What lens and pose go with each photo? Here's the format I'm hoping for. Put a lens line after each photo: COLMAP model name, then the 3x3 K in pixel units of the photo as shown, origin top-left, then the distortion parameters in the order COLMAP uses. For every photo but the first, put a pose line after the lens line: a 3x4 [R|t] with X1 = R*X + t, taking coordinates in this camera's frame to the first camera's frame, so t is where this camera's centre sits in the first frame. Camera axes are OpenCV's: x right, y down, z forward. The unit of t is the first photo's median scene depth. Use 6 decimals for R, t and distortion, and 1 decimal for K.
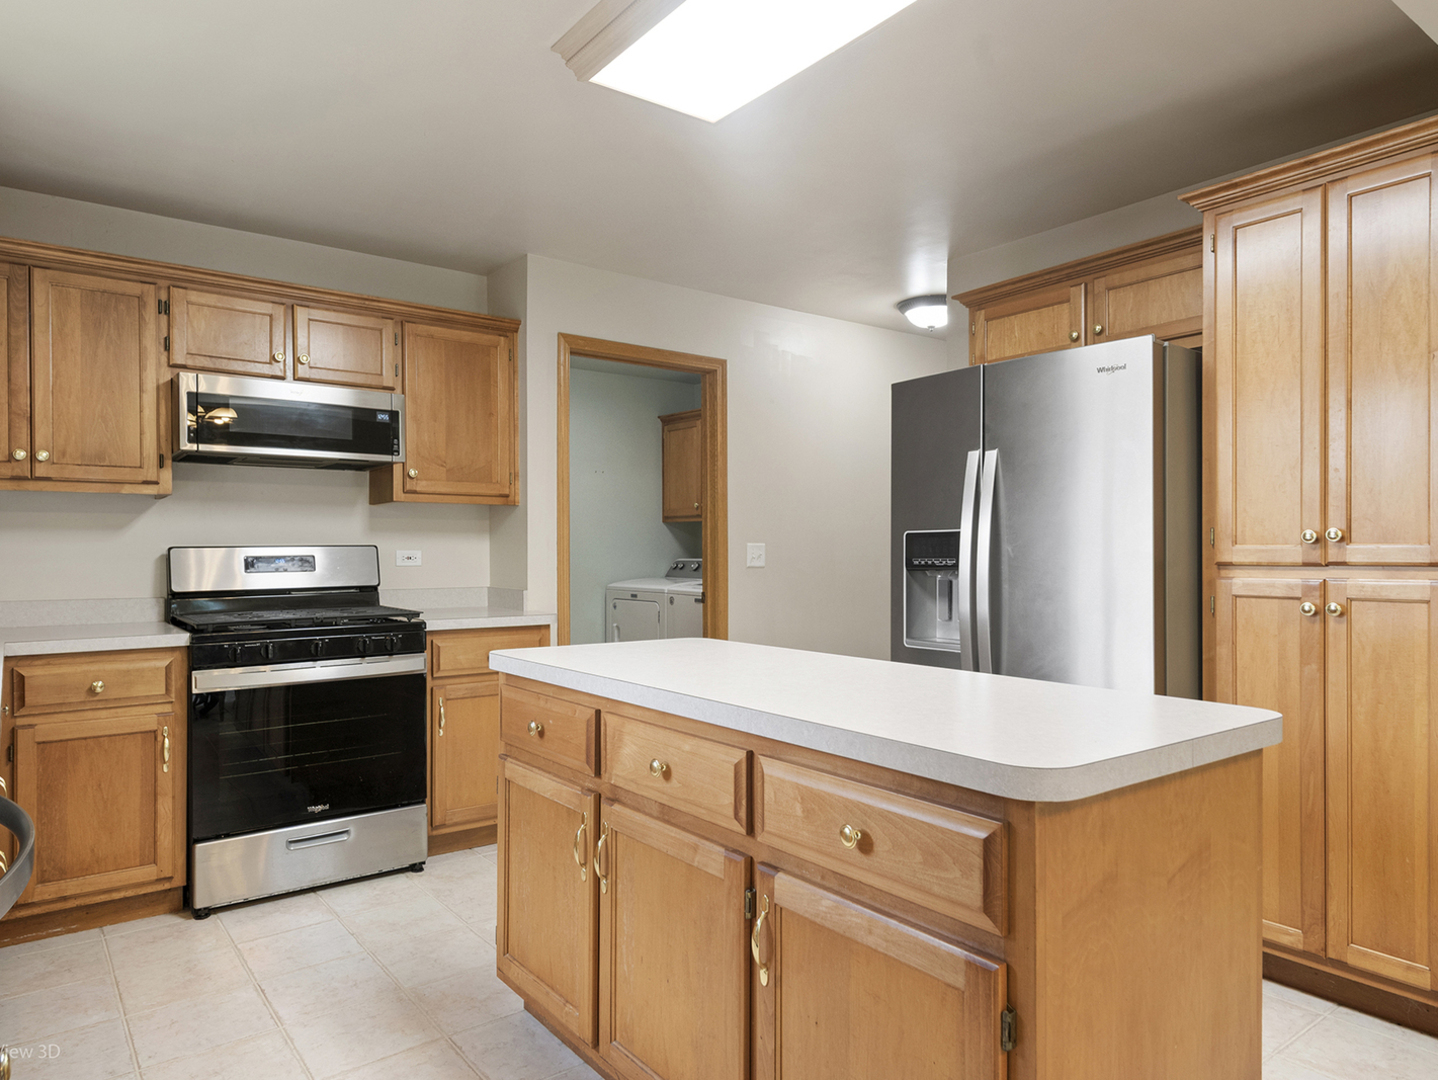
lens RADIAL K [[921.7, 0, 719.0], [0, 921.7, 540.0], [0, 0, 1]] dist [0.001752, 0.001081]
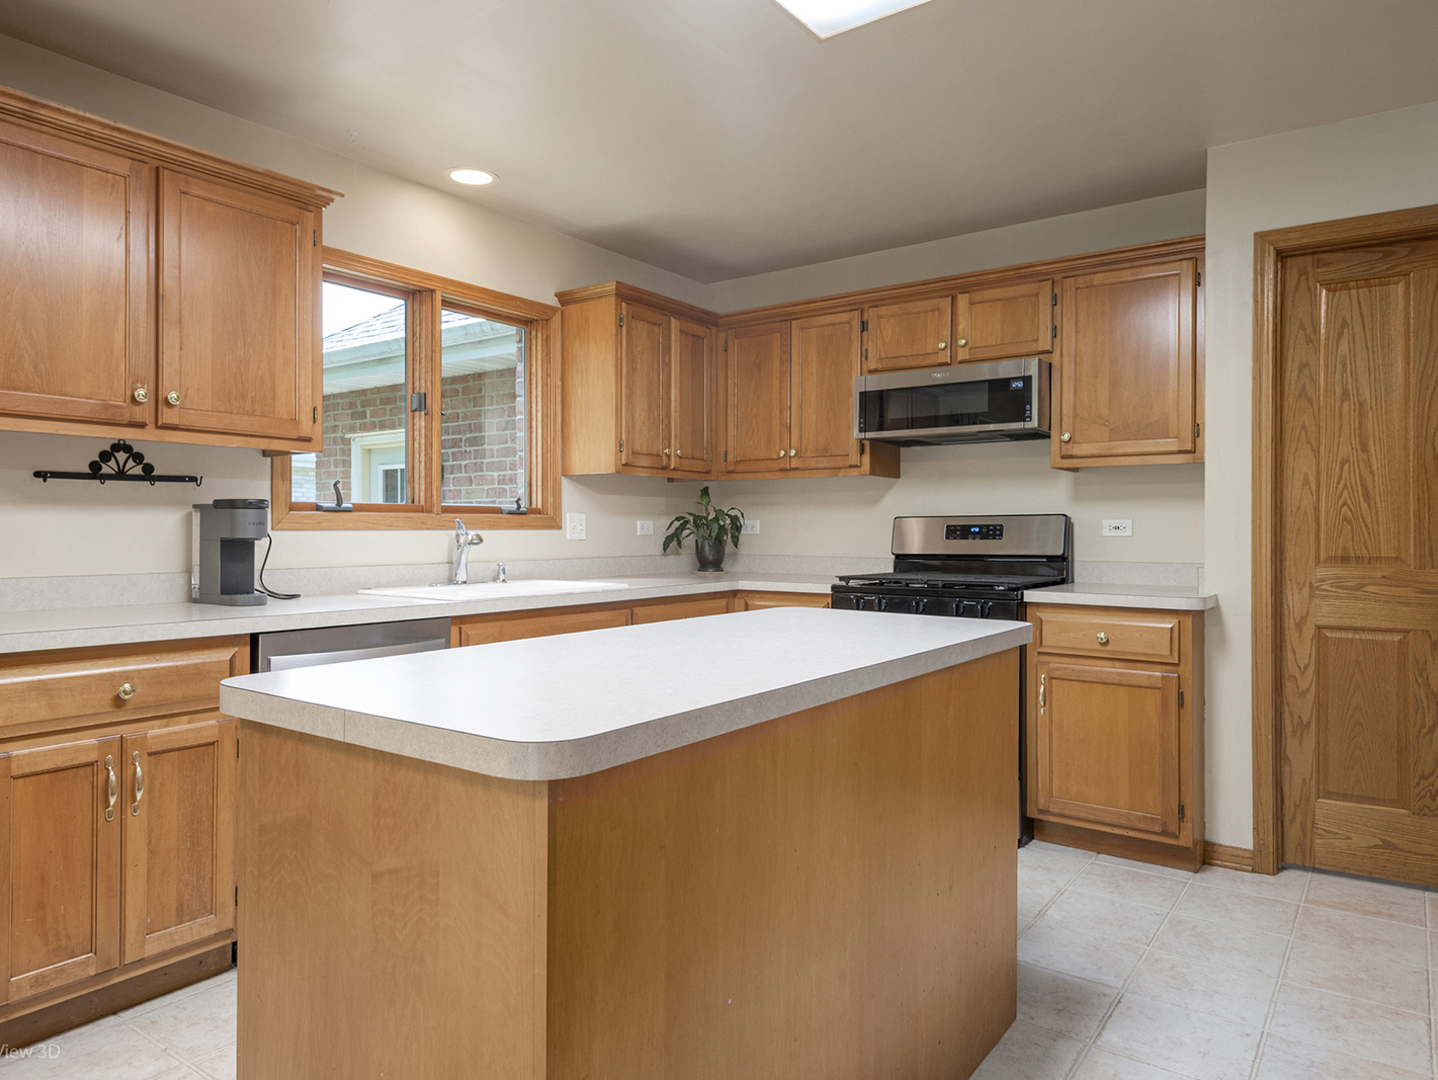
lens RADIAL K [[956.7, 0, 716.6], [0, 956.7, 516.9], [0, 0, 1]] dist [0.003296, 0.000106]
pose [[0.289788, -0.014460, -0.956982, 0.538312], [0.006601, 0.999892, -0.013109, 0.021272], [0.957068, -0.002518, 0.289852, 0.399591]]
